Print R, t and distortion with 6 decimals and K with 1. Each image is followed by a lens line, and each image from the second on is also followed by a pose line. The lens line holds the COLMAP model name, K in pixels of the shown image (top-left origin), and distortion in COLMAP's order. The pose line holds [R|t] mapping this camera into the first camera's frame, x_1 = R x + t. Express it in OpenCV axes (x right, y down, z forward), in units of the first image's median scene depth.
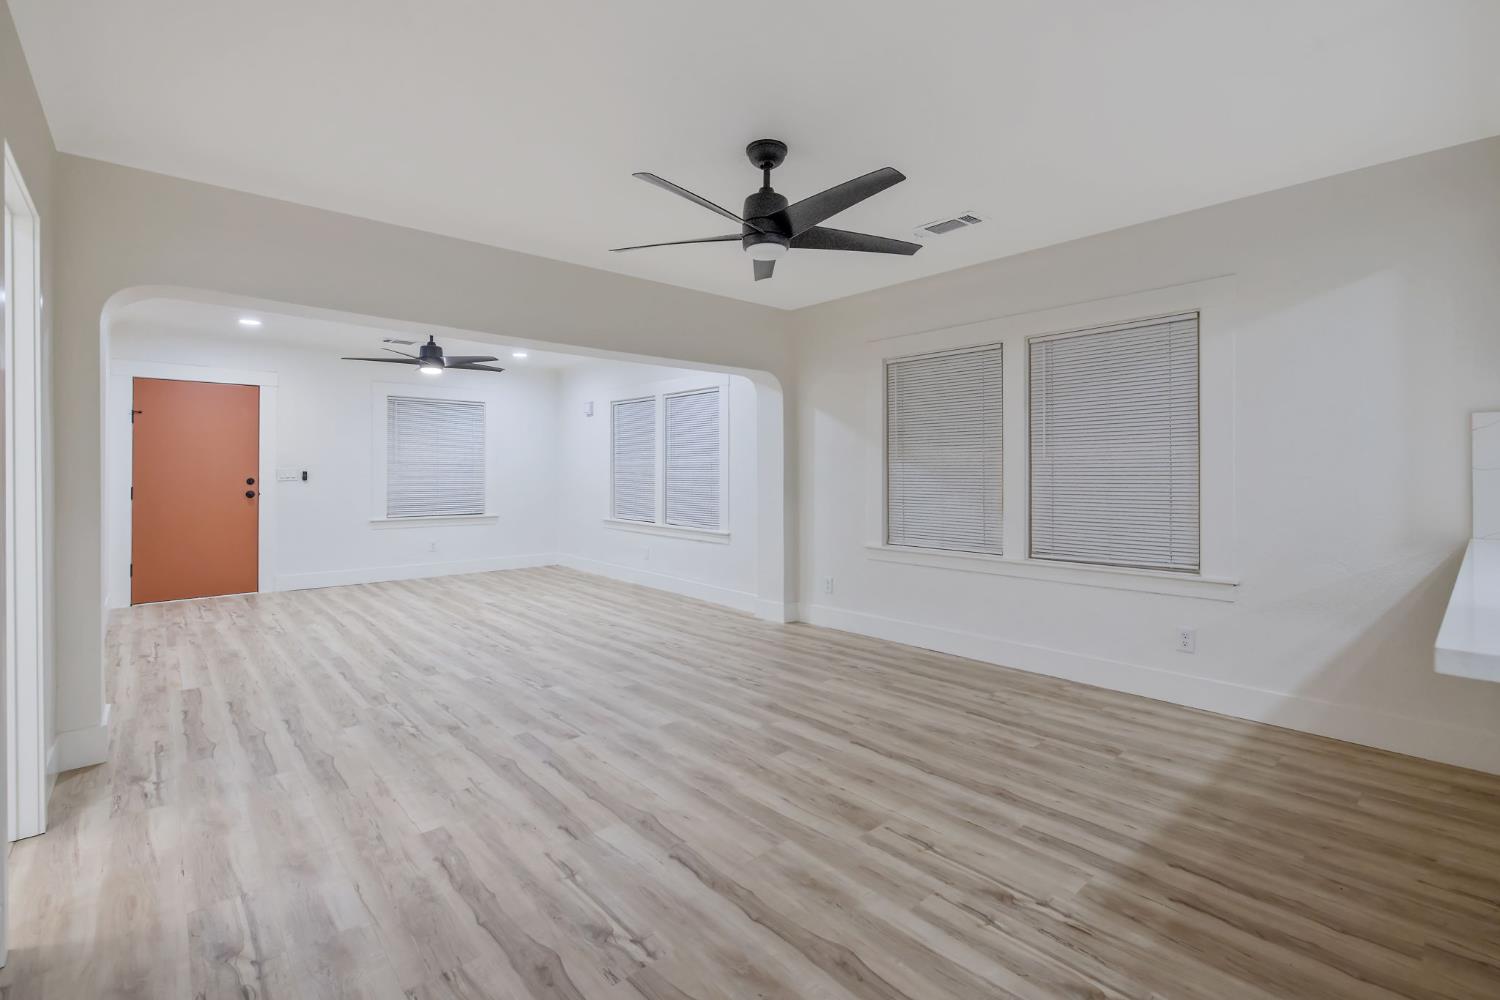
lens RADIAL K [[664.9, 0, 769.1], [0, 664.9, 474.8], [0, 0, 1]] dist [-0.021026, 0.000032]
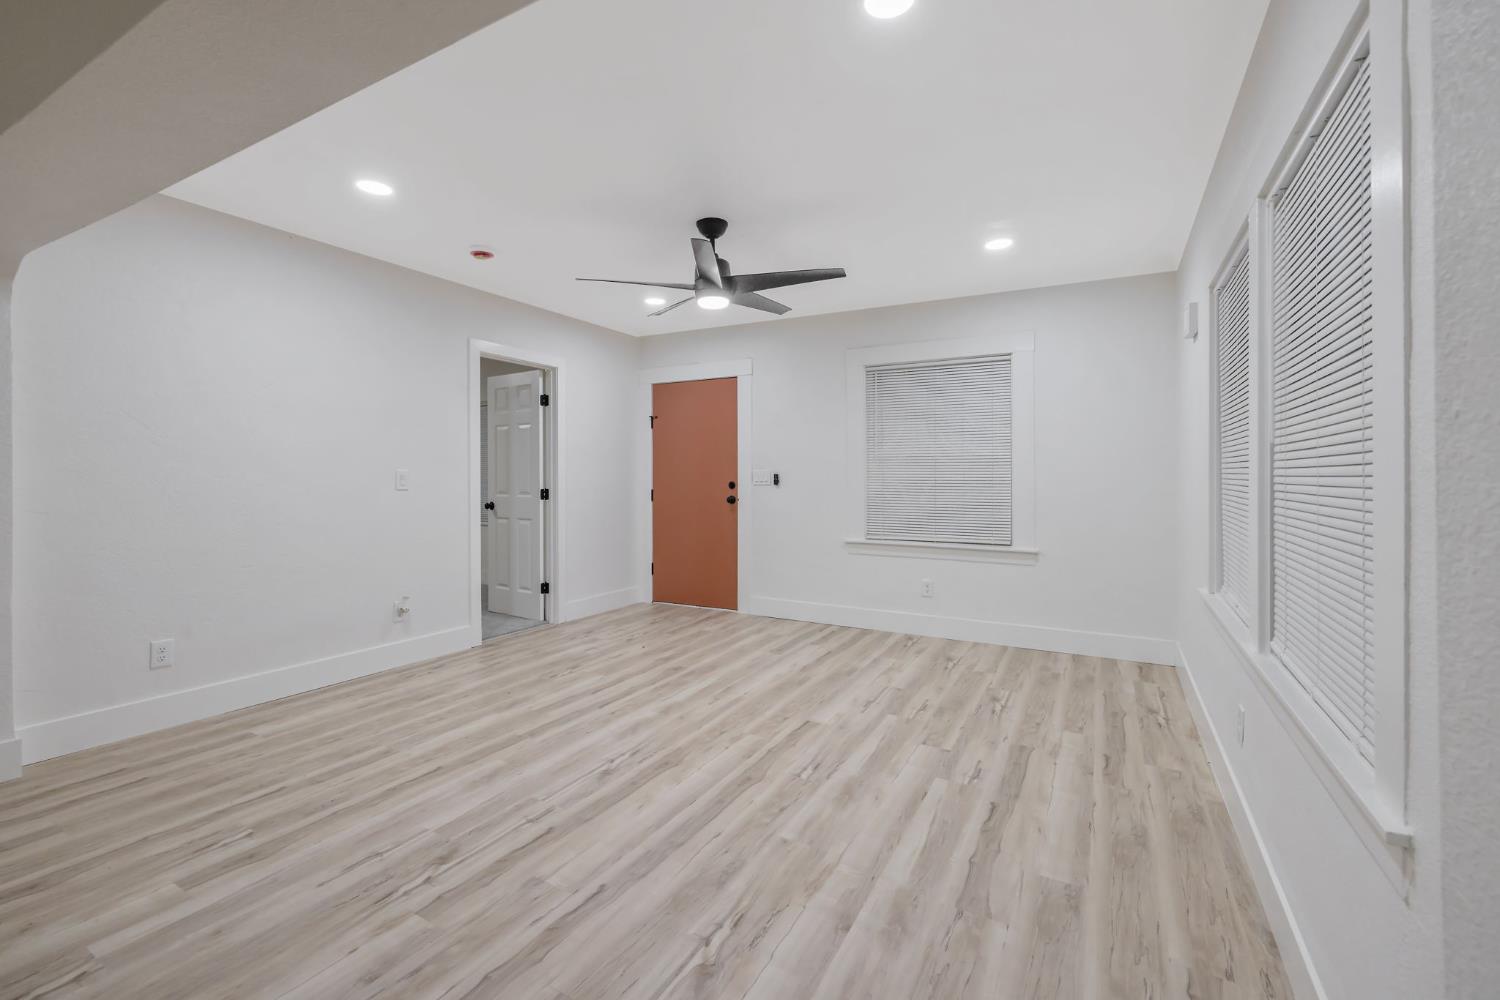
lens RADIAL K [[631.9, 0, 754.3], [0, 631.9, 481.3], [0, 0, 1]] dist [0.001945, 0.000114]
pose [[0.302200, 0.007386, -0.953216, 0.043783], [-0.002711, 0.999973, 0.006888, -0.001327], [0.953241, 0.000502, 0.302212, 0.847598]]
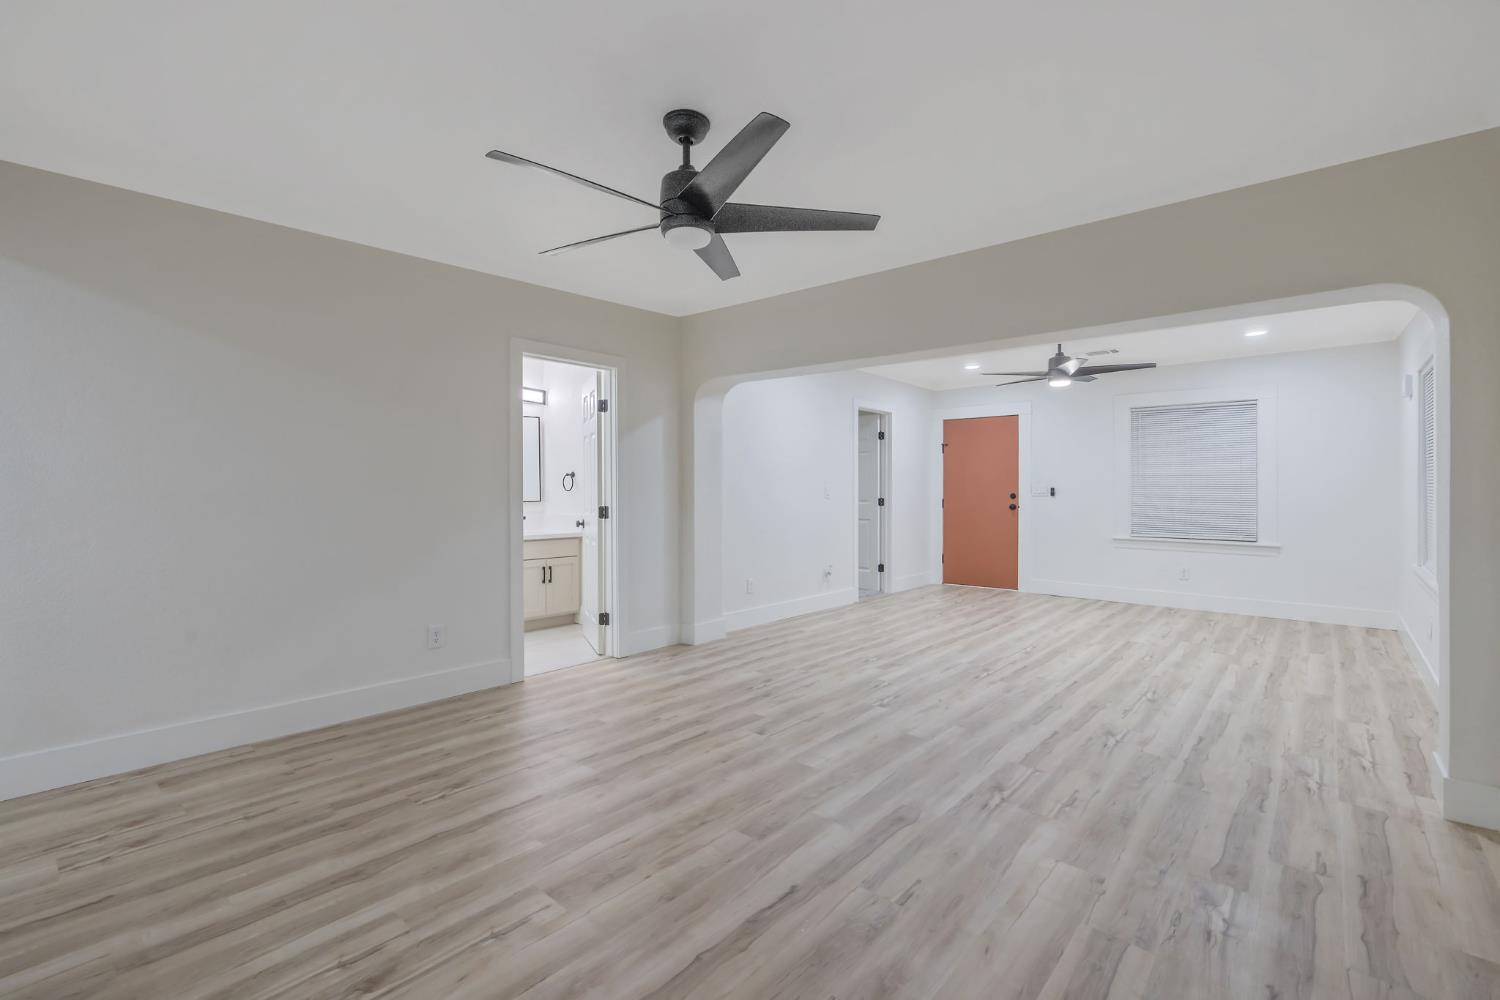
lens RADIAL K [[666.9, 0, 752.5], [0, 666.9, 491.8], [0, 0, 1]] dist [-0.003117, 0.000281]
pose [[0.104262, 0.007081, -0.994525, 0.402756], [-0.003801, 0.999970, 0.006721, -0.004464], [0.994543, 0.003080, 0.104286, 0.443263]]
